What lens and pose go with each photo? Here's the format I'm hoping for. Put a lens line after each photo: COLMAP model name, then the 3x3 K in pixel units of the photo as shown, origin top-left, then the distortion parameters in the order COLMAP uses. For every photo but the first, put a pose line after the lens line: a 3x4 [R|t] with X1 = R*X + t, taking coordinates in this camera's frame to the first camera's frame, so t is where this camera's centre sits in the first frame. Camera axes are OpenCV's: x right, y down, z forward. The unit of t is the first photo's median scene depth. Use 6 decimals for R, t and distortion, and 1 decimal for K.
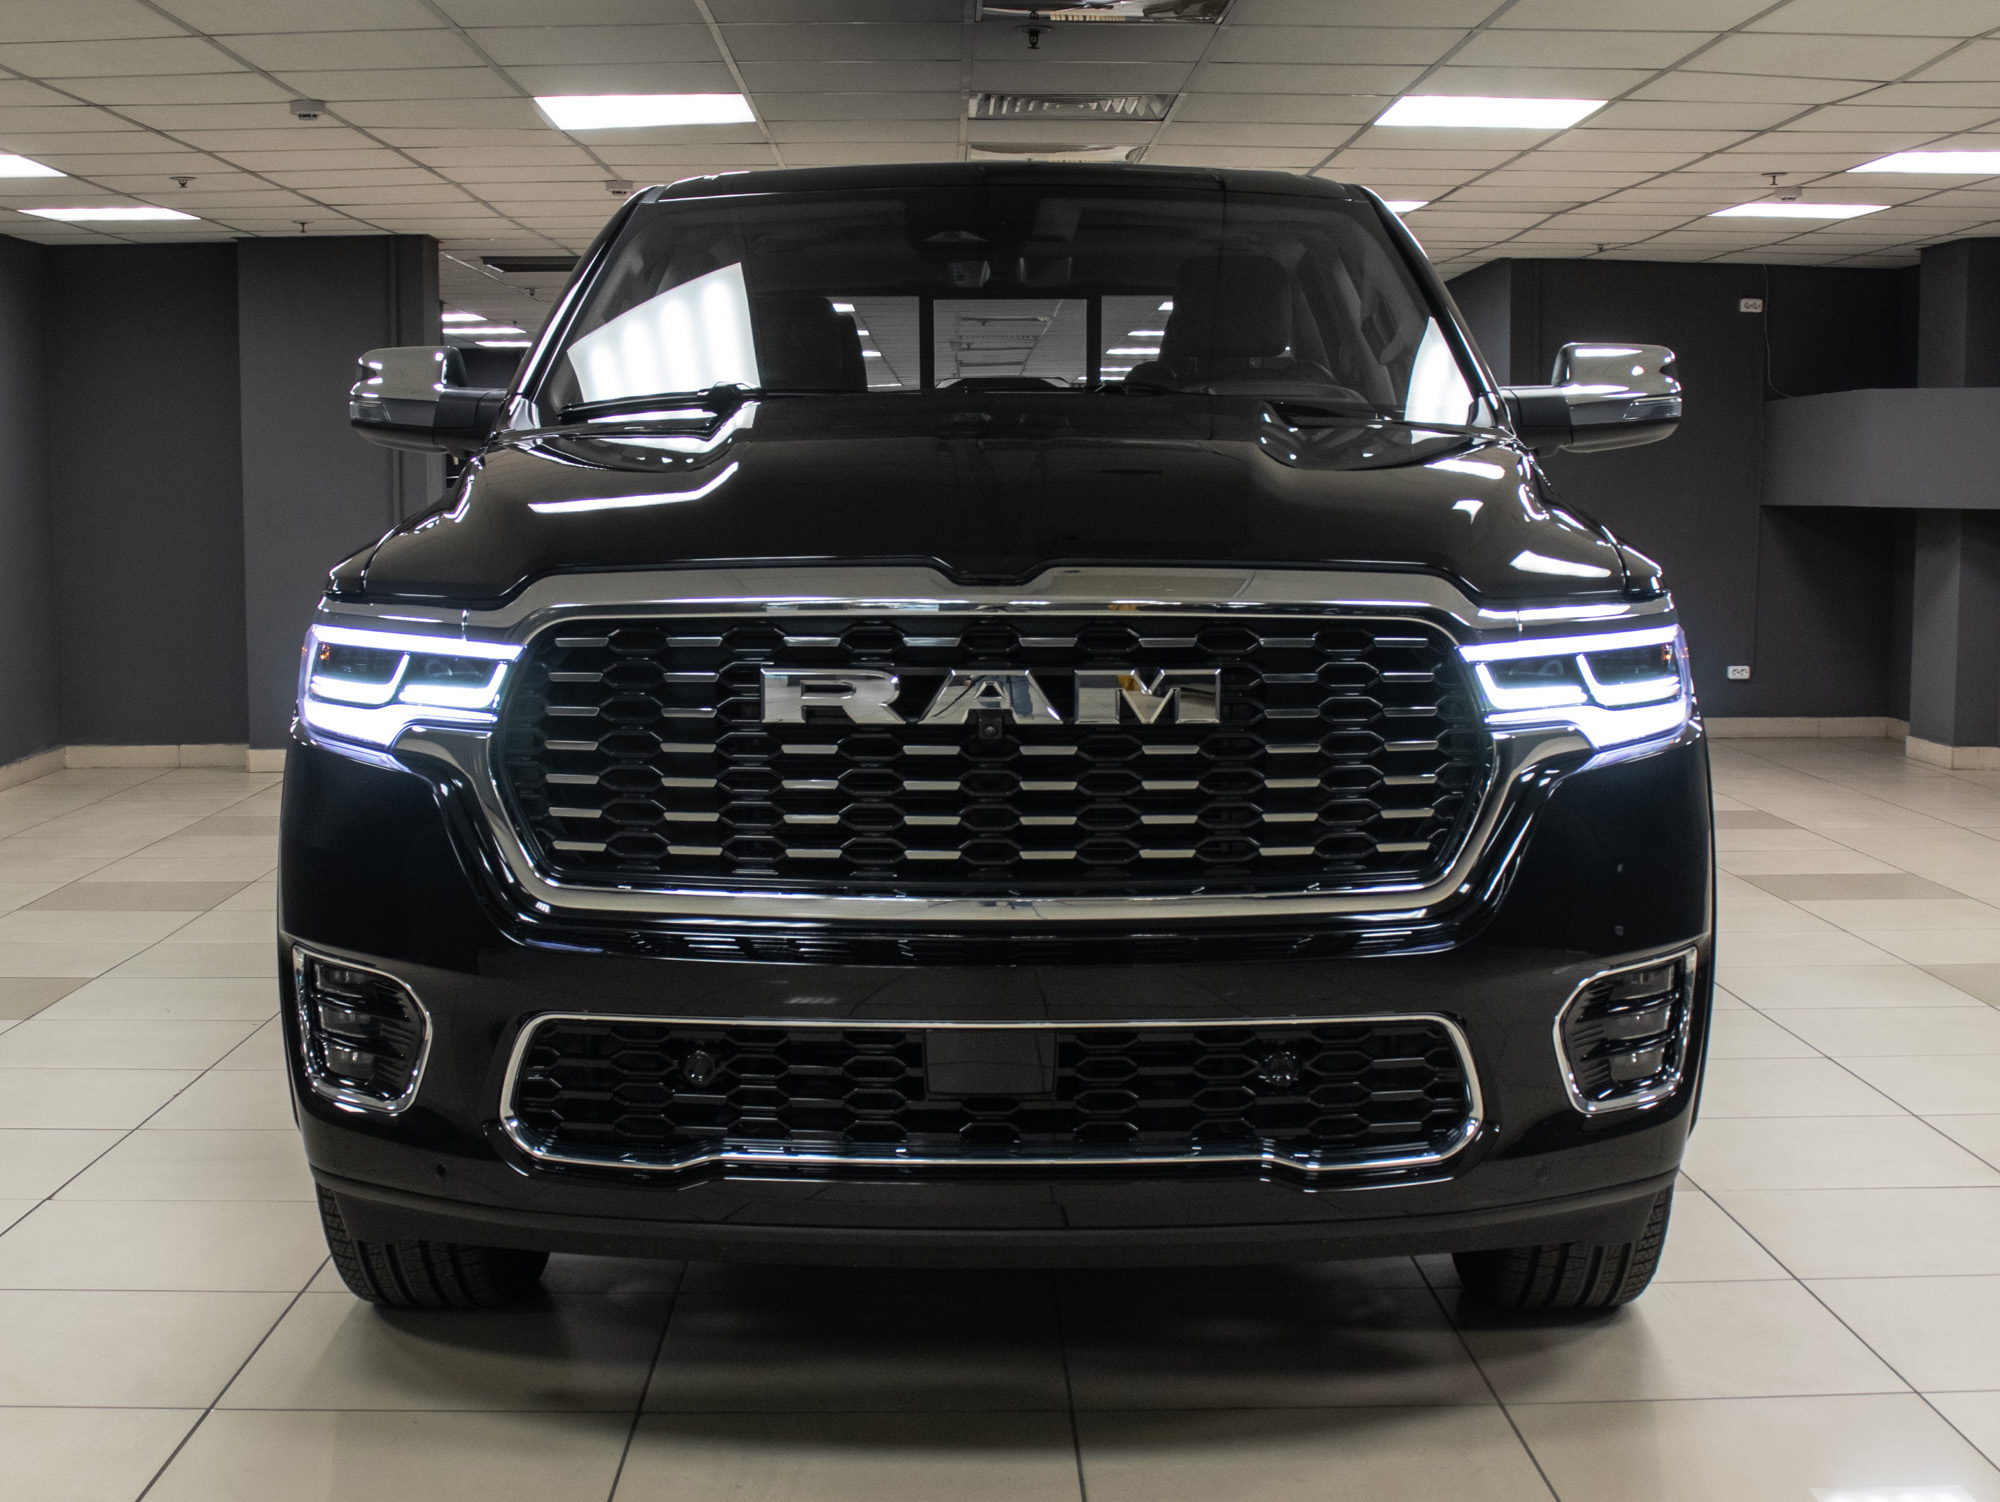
lens RADIAL K [[2353.1, 0, 1000.0], [0, 2353.1, 751.0], [0, 0, 1]] dist [0.158783, 0.004128]
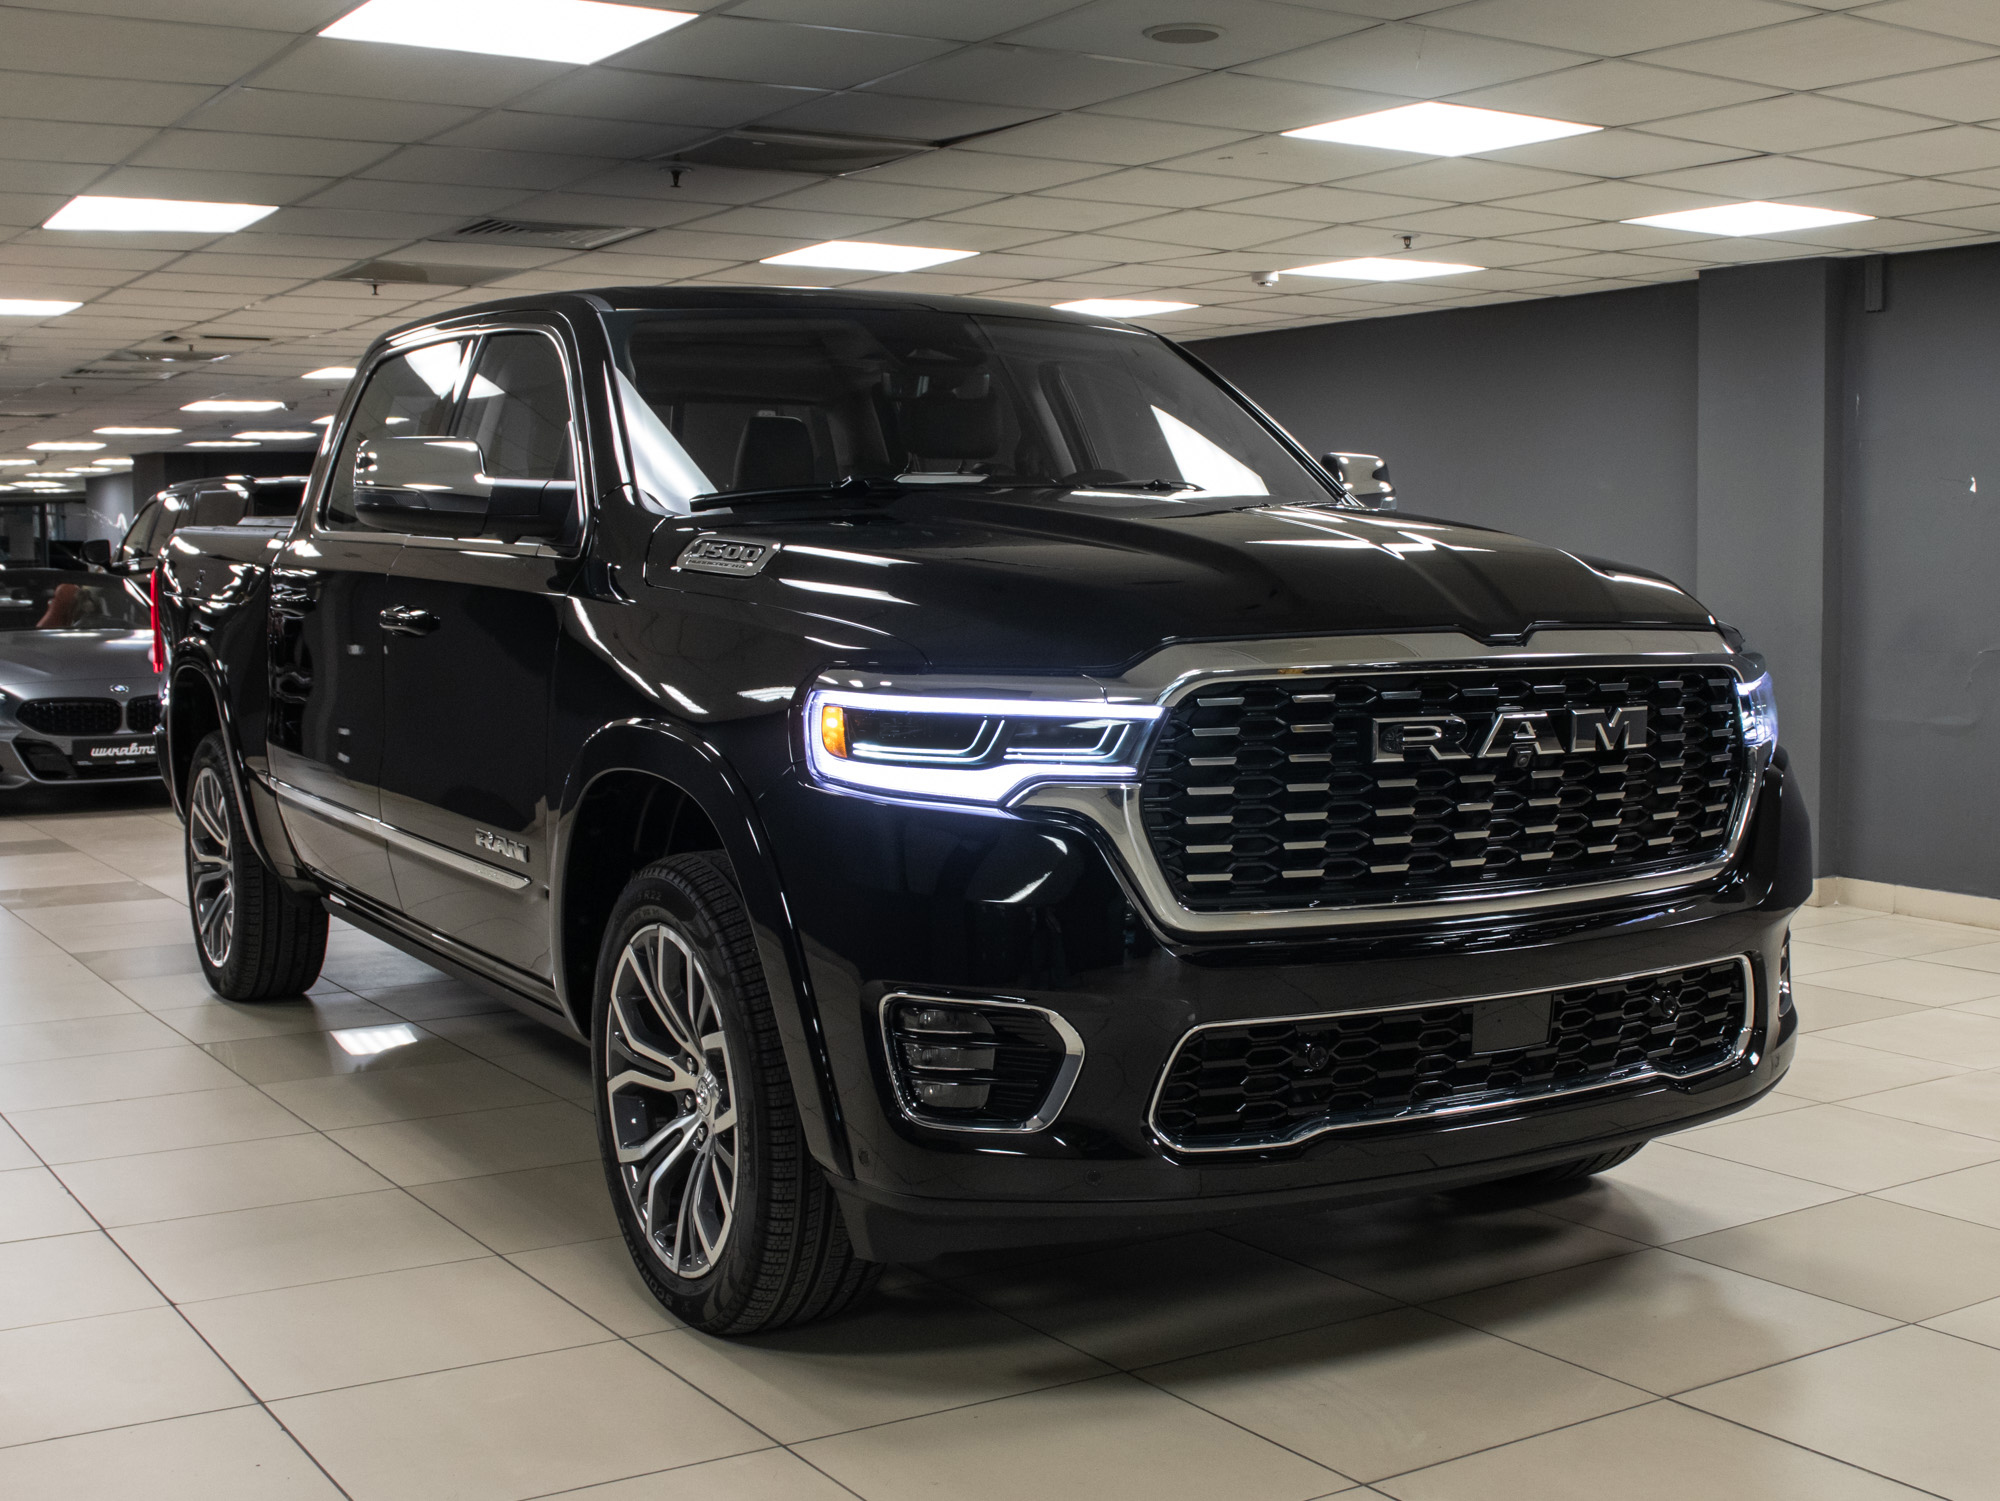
lens RADIAL K [[2398.3, 0, 1000.0], [0, 2398.3, 750.5], [0, 0, 1]] dist [-0.152752, -0.012026]
pose [[0.851417, -0.038545, 0.523071, -0.852602], [0.059256, 0.997980, -0.022913, -0.000961], [-0.521131, 0.050503, 0.851981, 0.051407]]
